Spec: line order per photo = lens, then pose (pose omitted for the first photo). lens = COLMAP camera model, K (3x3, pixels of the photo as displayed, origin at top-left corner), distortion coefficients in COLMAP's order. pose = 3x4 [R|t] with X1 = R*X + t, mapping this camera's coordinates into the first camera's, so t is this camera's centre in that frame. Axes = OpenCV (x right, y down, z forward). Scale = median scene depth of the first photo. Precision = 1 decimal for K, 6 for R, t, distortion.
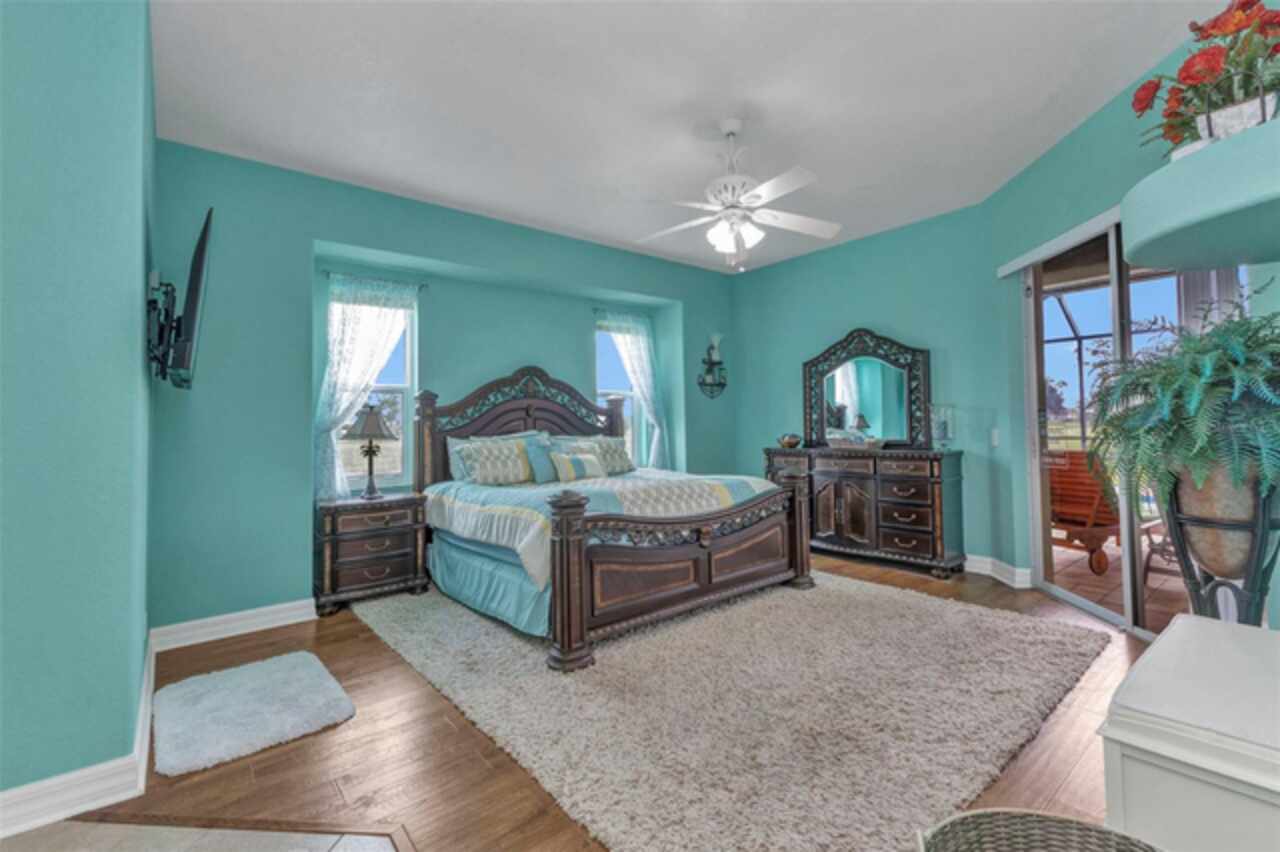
lens RADIAL K [[561.8, 0, 640.0], [0, 561.8, 426.0], [0, 0, 1]] dist [0.000259, -0.000131]
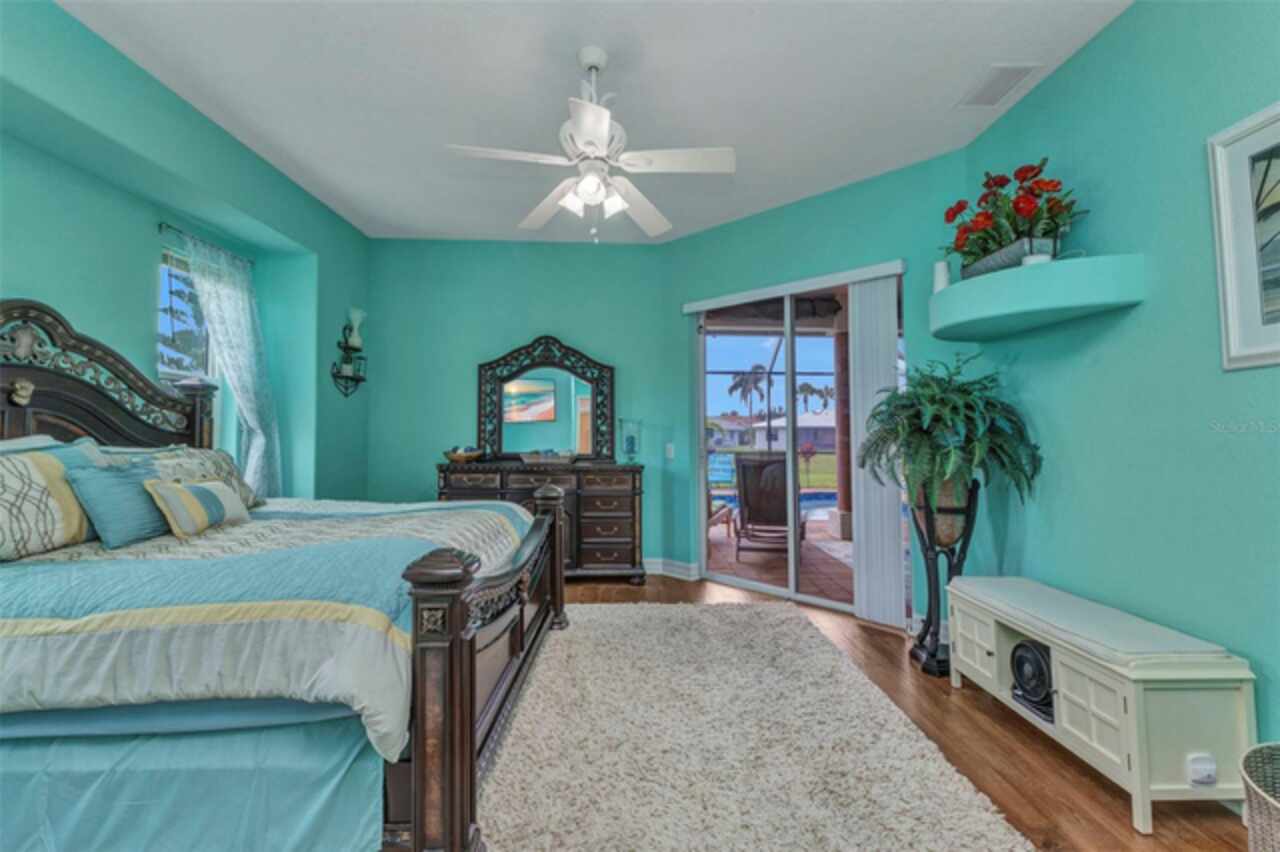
lens RADIAL K [[560.3, 0, 640.0], [0, 560.3, 426.0], [0, 0, 1]] dist [0.002931, 0.000567]
pose [[0.606615, 0.036512, 0.794157, -0.271676], [-0.020185, 0.999330, -0.030527, 0.004493], [-0.794740, 0.002488, 0.606946, 0.315894]]
